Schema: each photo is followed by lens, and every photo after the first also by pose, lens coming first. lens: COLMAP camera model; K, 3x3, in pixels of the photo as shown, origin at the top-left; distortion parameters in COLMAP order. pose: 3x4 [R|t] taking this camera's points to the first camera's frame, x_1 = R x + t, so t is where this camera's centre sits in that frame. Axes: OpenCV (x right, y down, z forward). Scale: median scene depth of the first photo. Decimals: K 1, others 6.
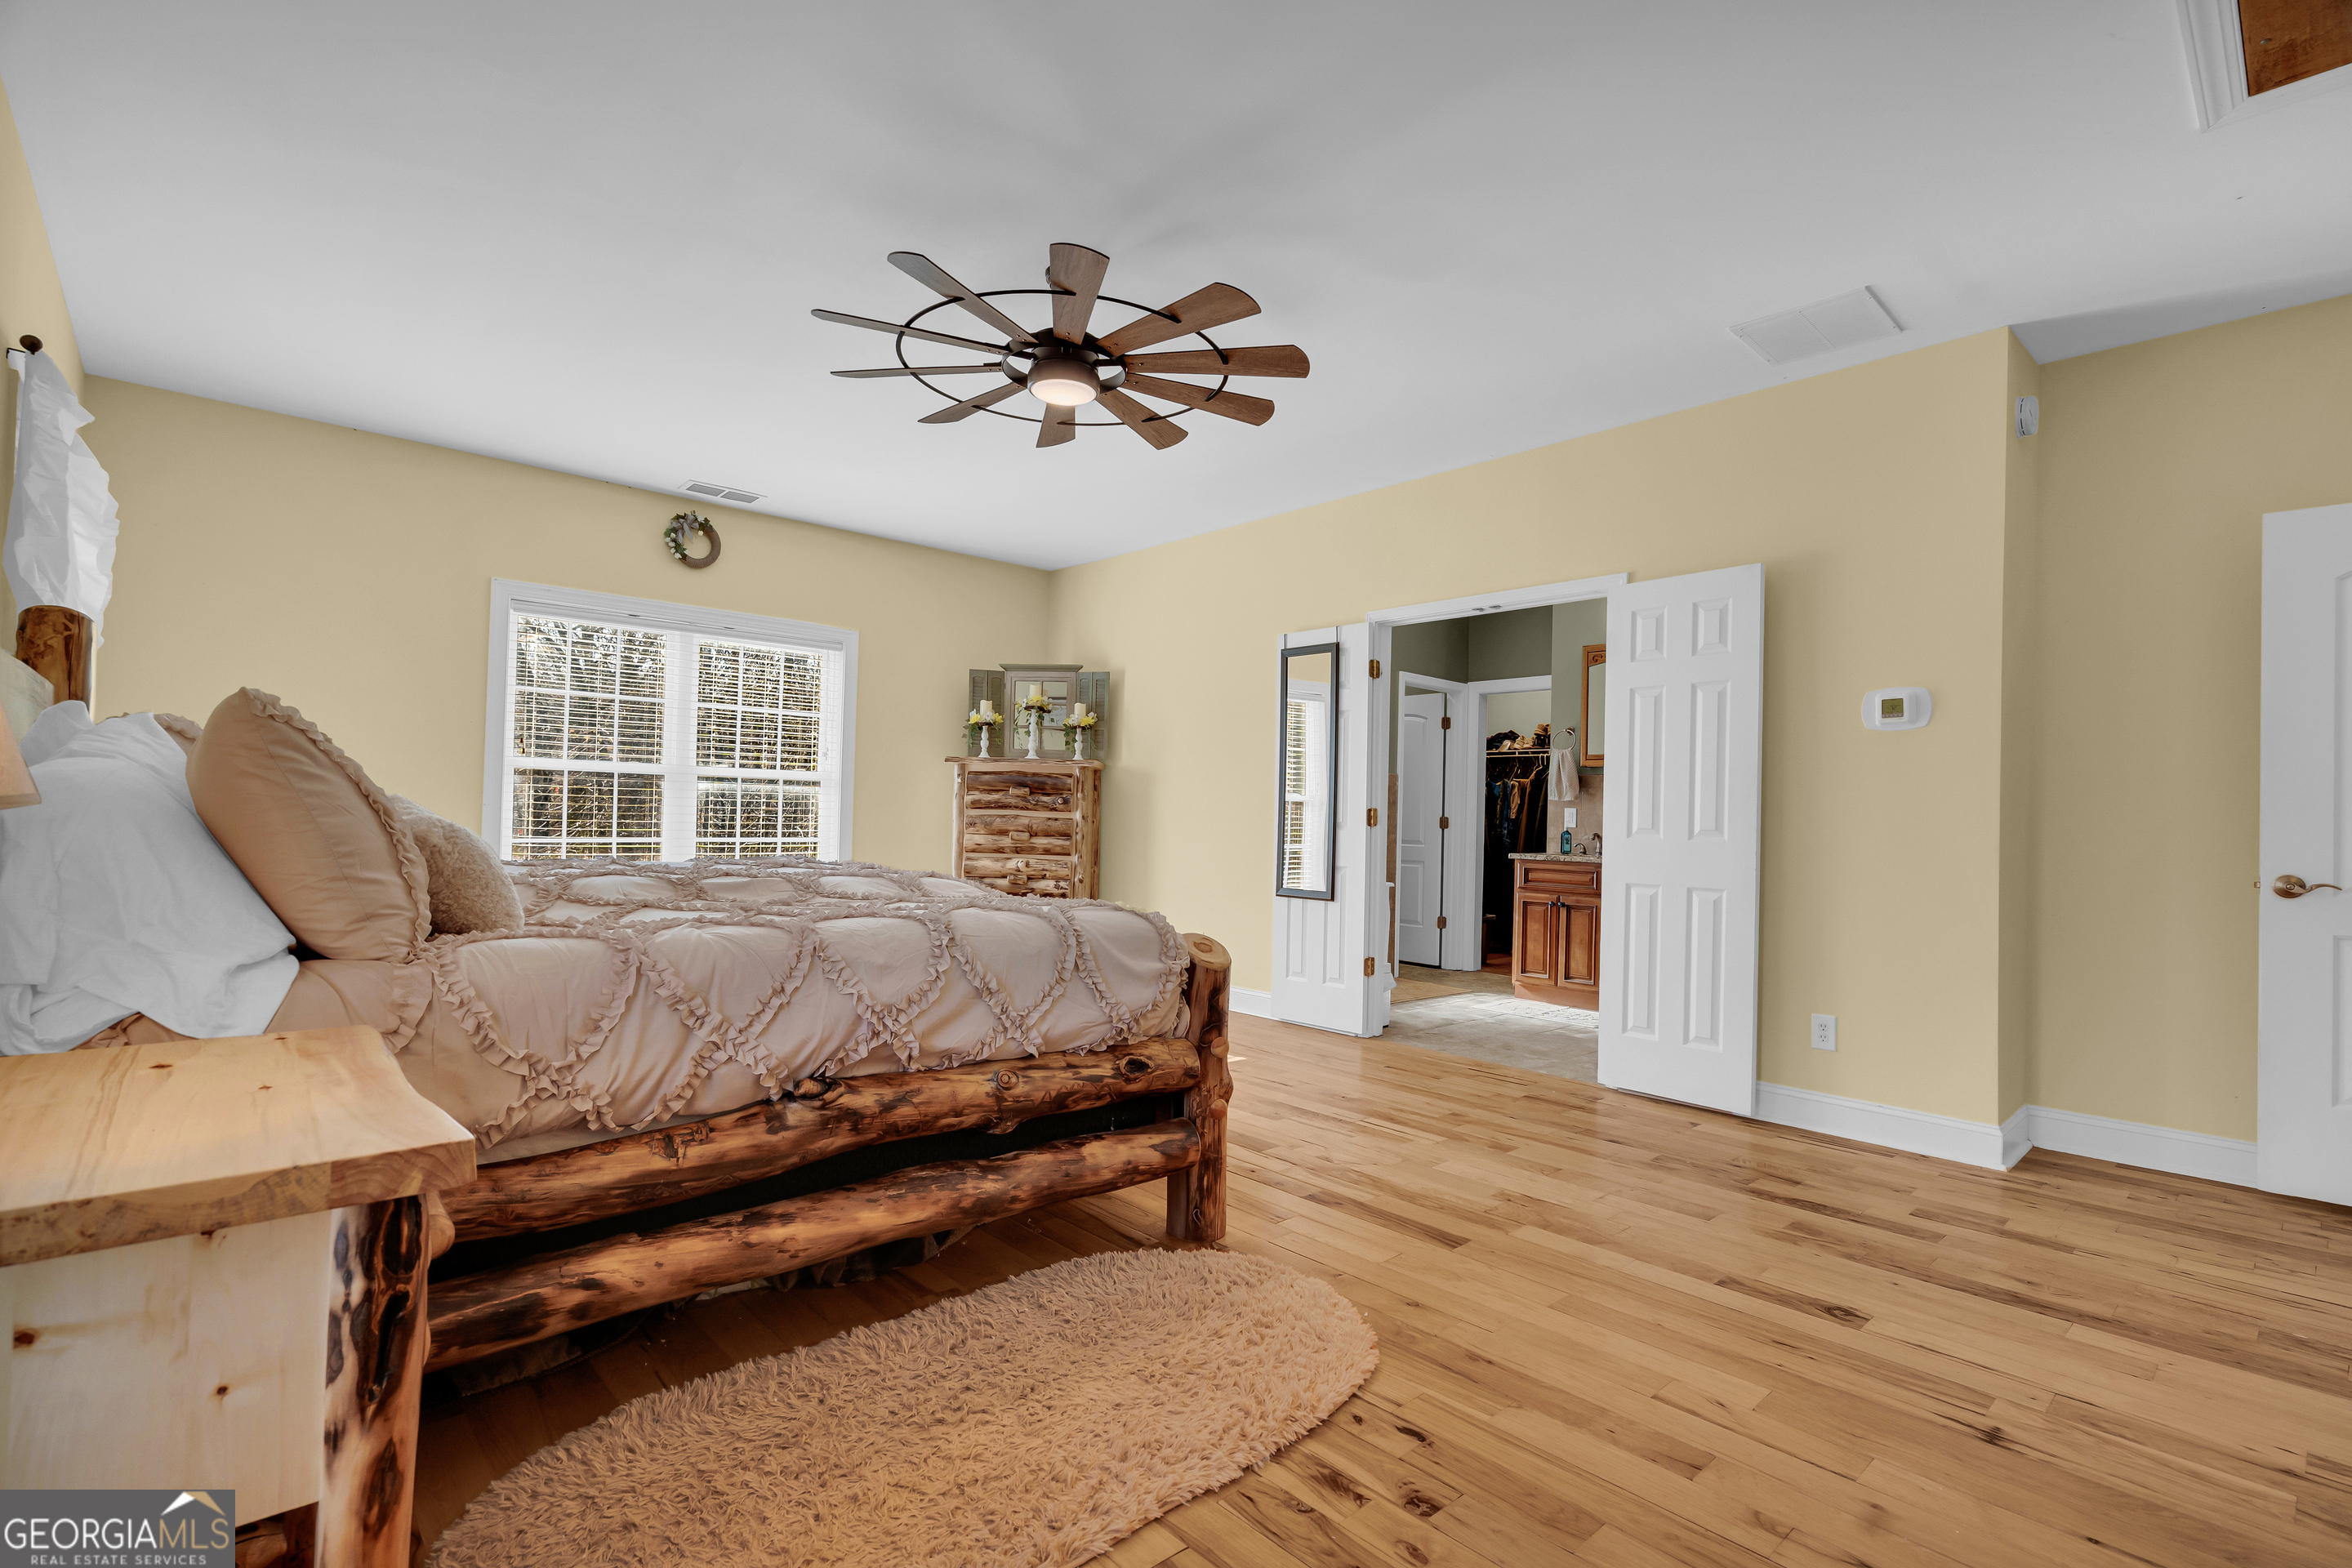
lens RADIAL K [[1085.7, 0, 1177.5], [0, 1085.7, 796.4], [0, 0, 1]] dist [-0.003096, -0.000234]
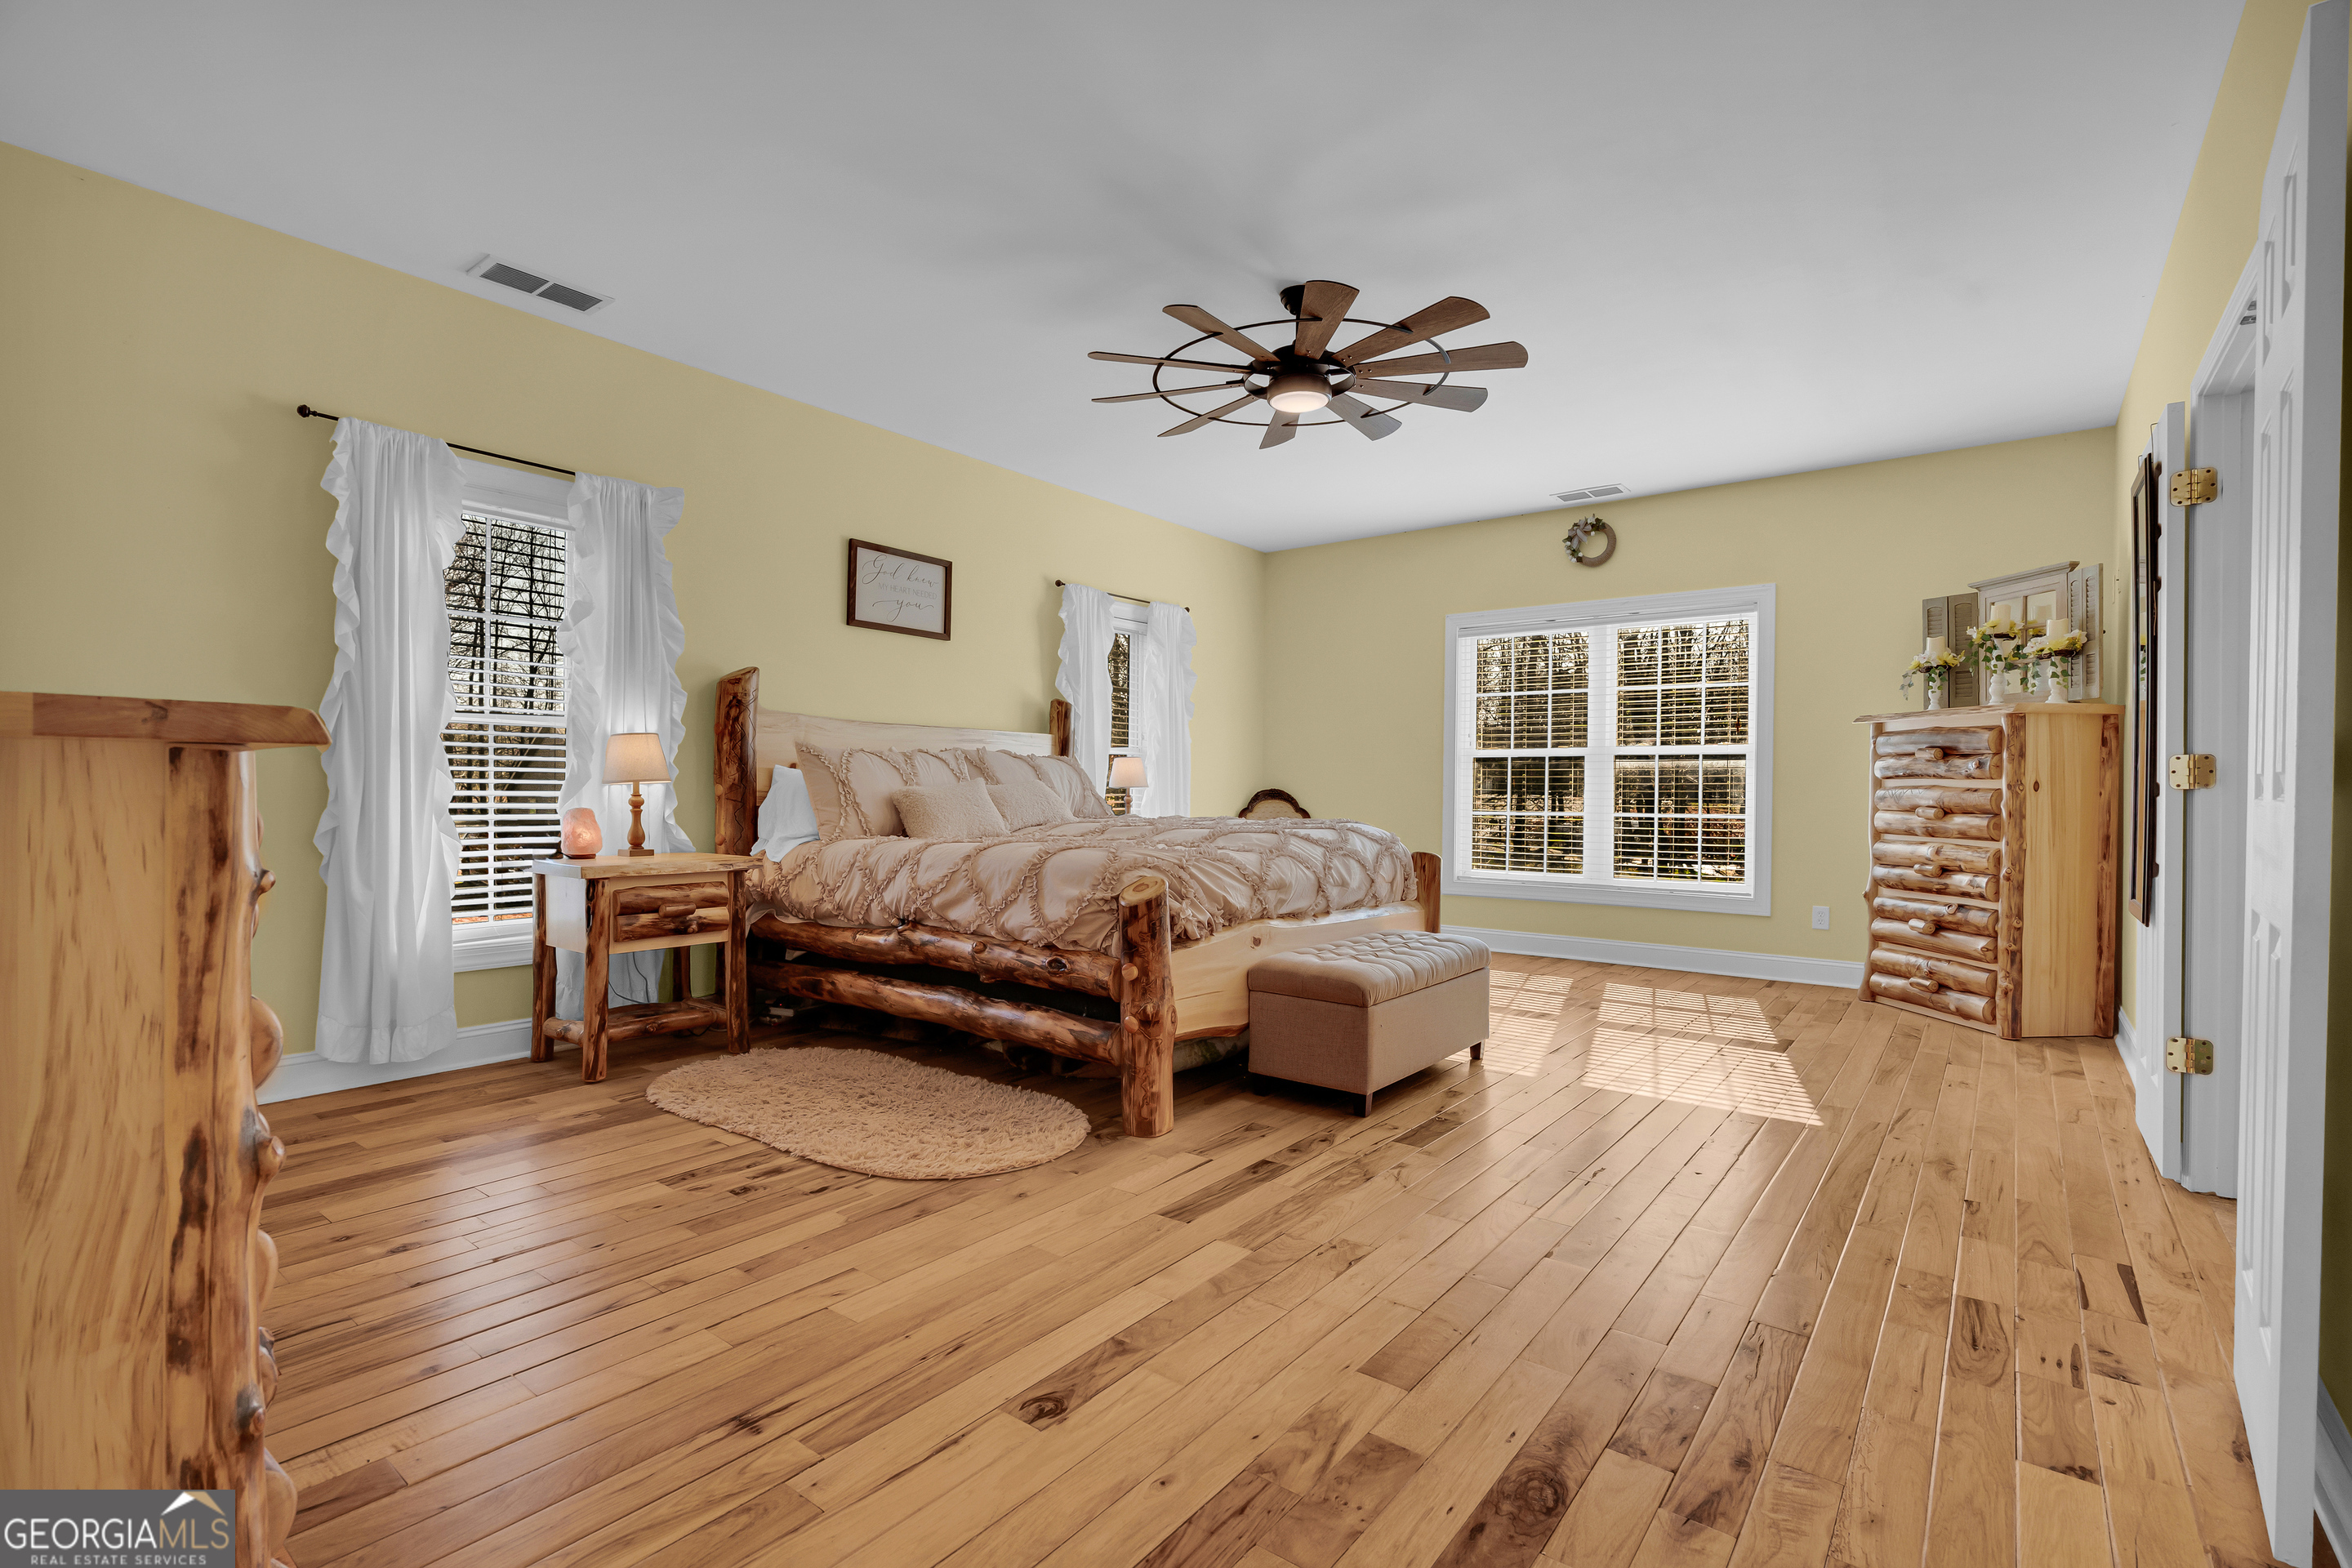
lens RADIAL K [[1085.7, 0, 1177.5], [0, 1085.7, 796.4], [0, 0, 1]] dist [-0.003096, -0.000234]
pose [[0.172617, -0.011642, -0.984920, 0.881202], [0.019312, 0.999778, -0.008433, 0.036516], [0.984800, -0.017565, 0.172804, 0.616455]]
